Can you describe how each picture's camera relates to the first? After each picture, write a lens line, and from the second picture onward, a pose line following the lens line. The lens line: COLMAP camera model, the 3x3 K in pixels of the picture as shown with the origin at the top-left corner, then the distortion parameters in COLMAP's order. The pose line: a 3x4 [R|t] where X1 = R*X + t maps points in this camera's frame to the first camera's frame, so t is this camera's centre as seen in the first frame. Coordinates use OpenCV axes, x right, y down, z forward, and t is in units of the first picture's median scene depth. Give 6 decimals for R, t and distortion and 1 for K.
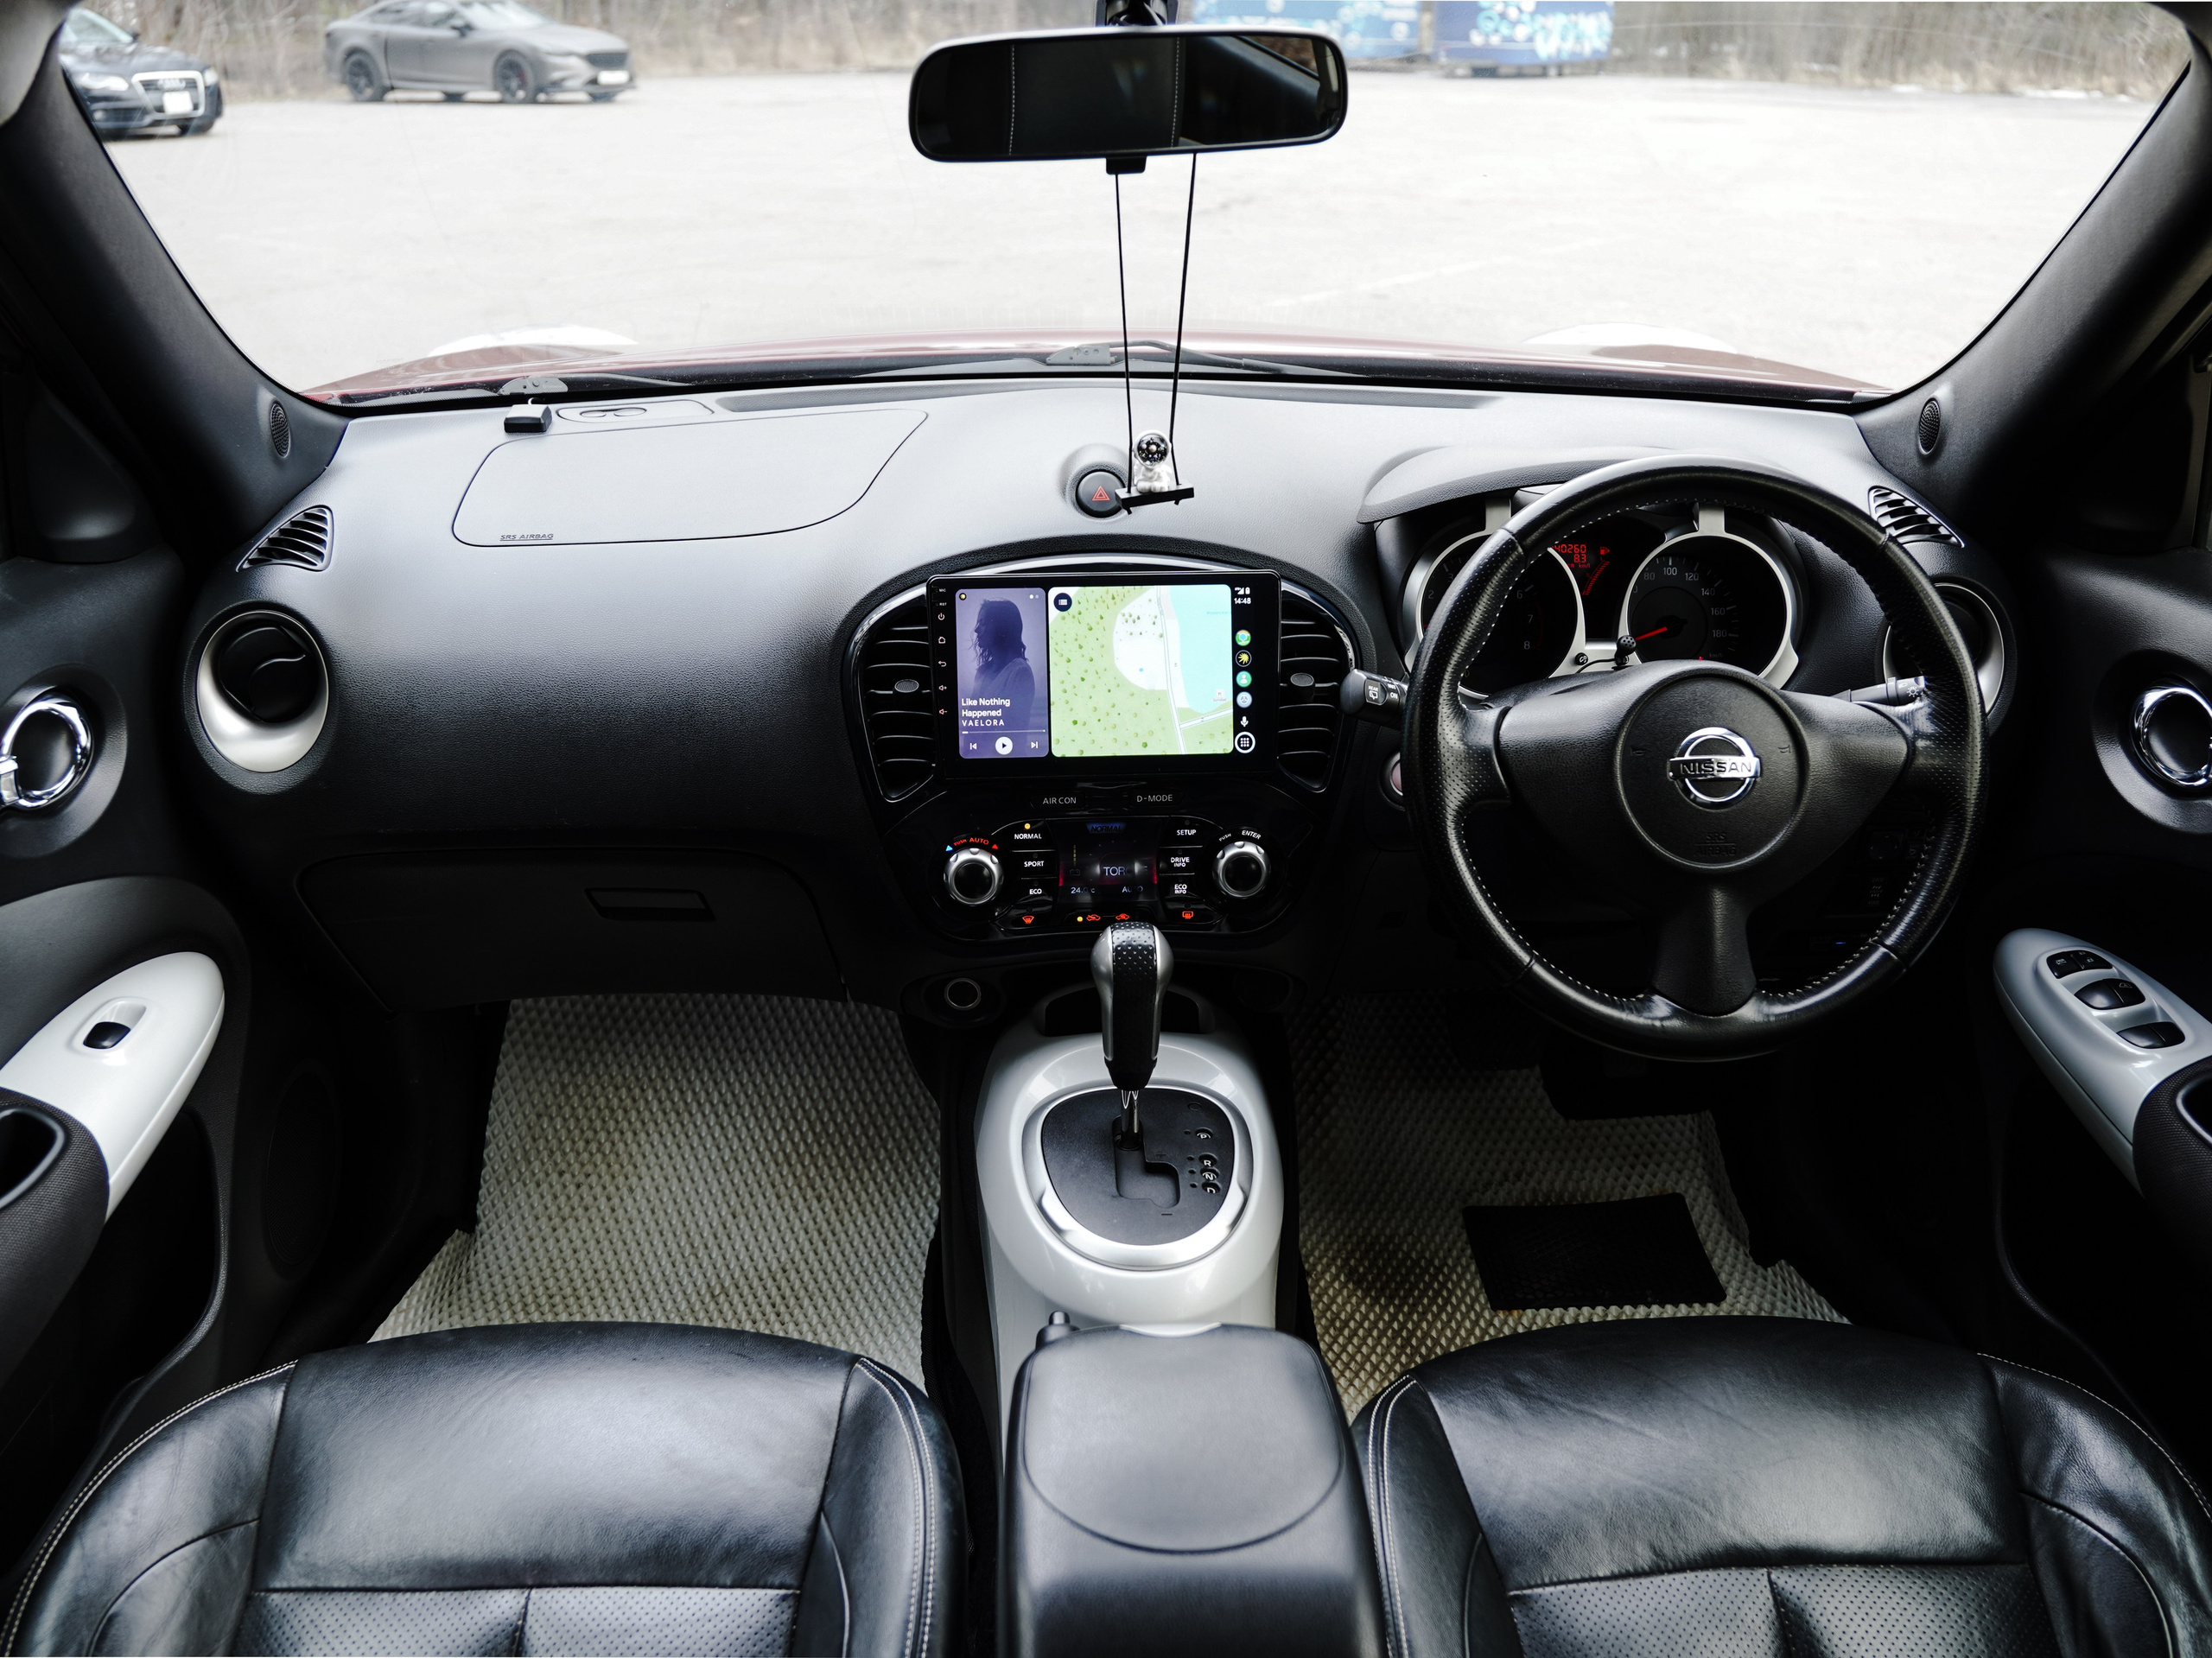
lens RADIAL K [[1814.0, 0, 1144.5], [0, 1814.0, 817.5], [0, 0, 1]] dist [-0.127857, 0.121644]
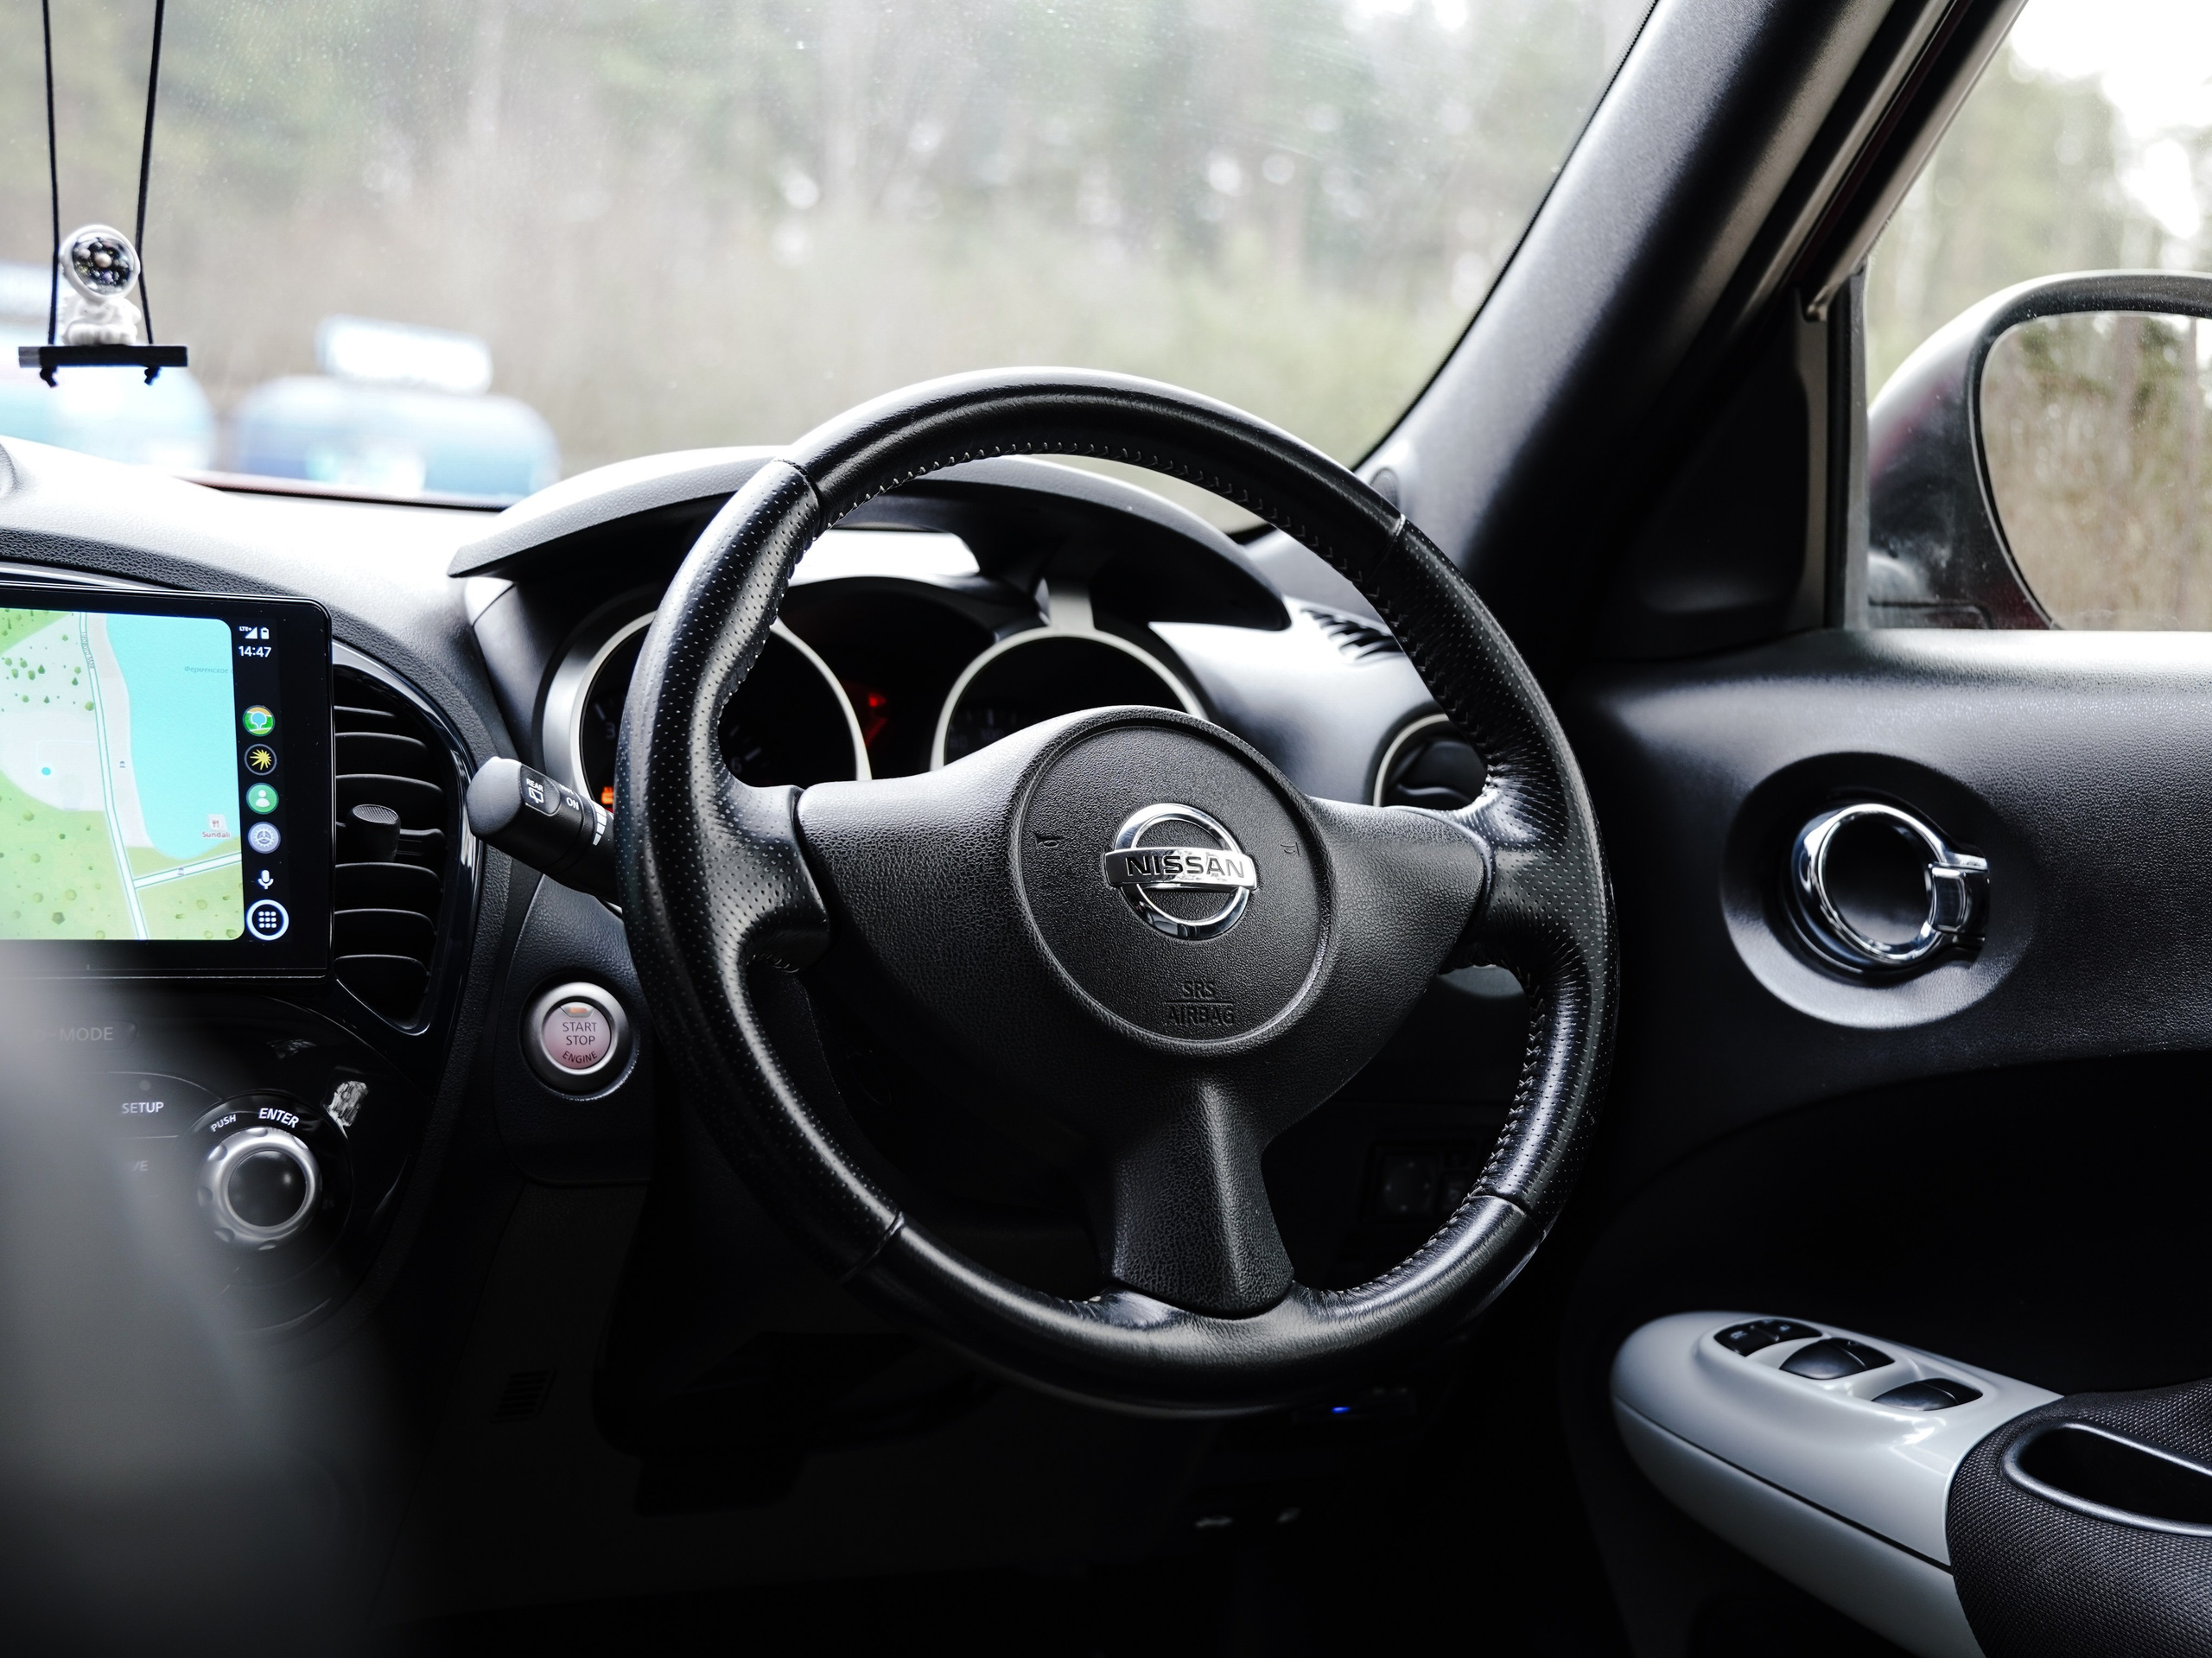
lens RADIAL K [[3265.8, 0, 1106.0], [0, 3265.8, 829.0], [0, 0, 1]] dist [0.175866, -0.052334]
pose [[0.918736, 0.020585, 0.394334, -0.092480], [0.107805, 0.947627, -0.300635, 0.235064], [-0.379870, 0.318716, 0.868400, 0.112130]]
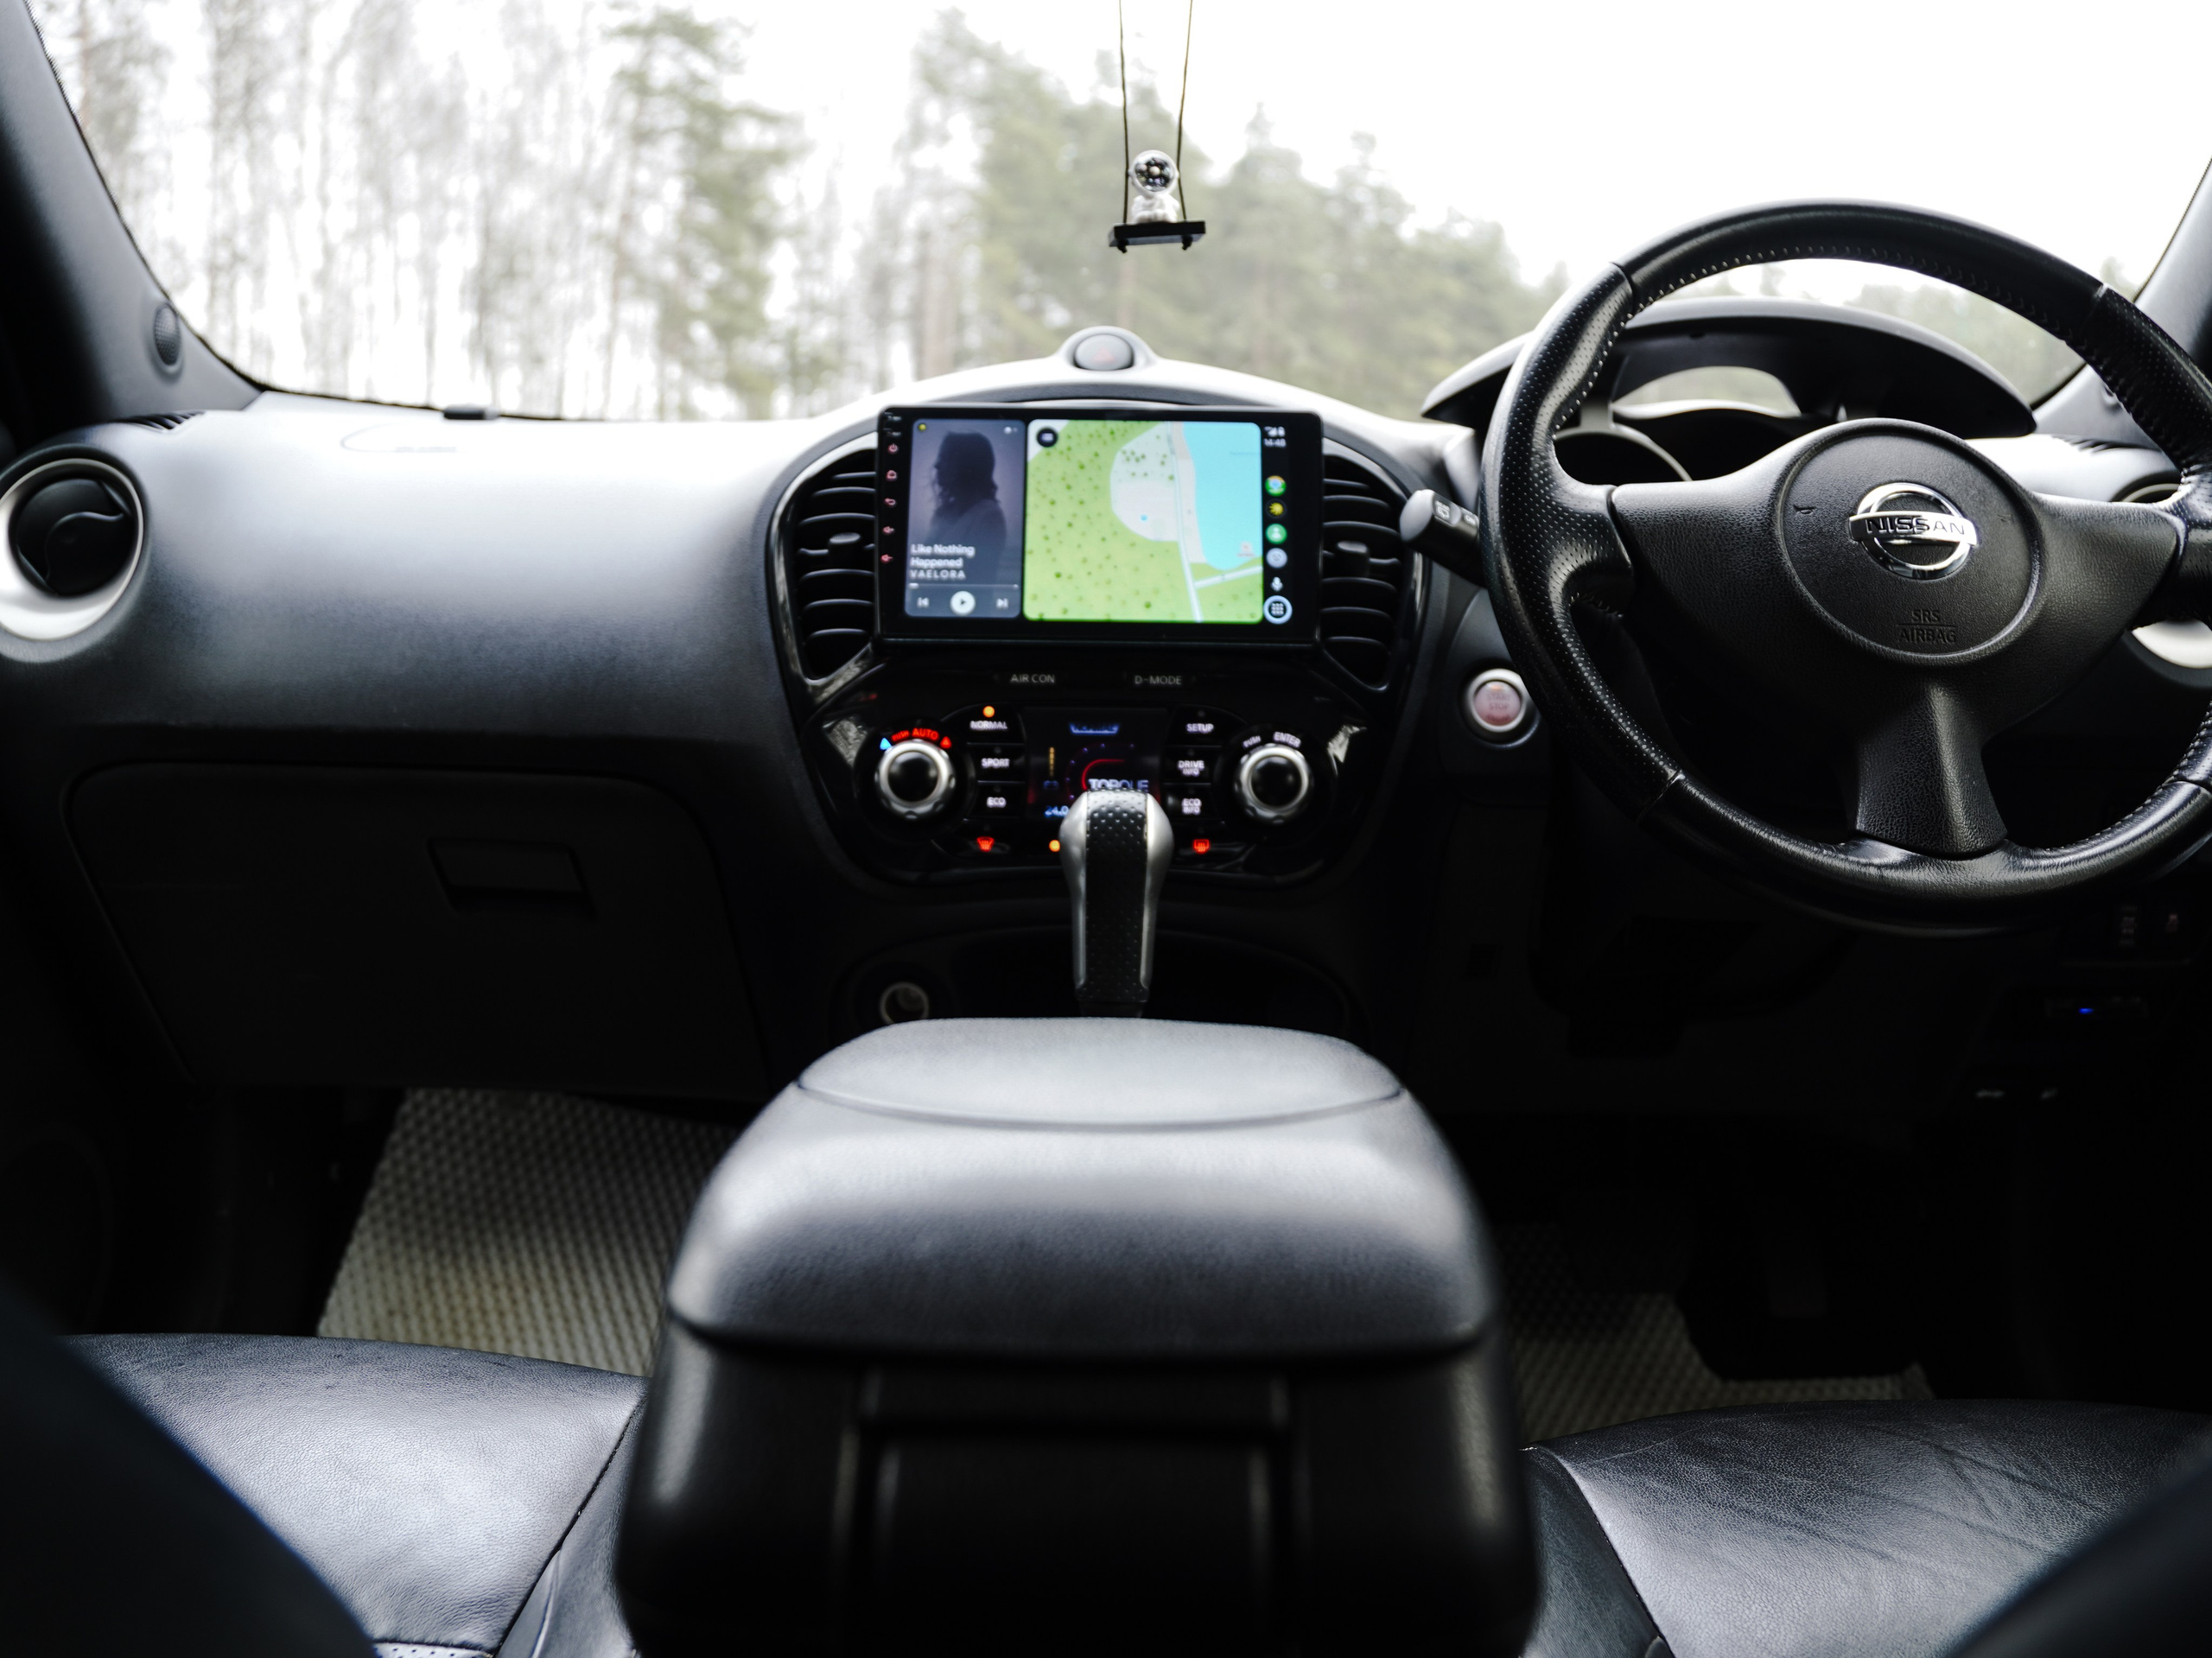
lens RADIAL K [[1814.0, 0, 1144.5], [0, 1814.0, 817.5], [0, 0, 1]] dist [-0.127857, 0.121644]
pose [[0.998542, 0.012601, -0.052497, 0.040721], [-0.028921, 0.945940, -0.323049, 0.290963], [0.045588, 0.324097, 0.944925, 0.306317]]
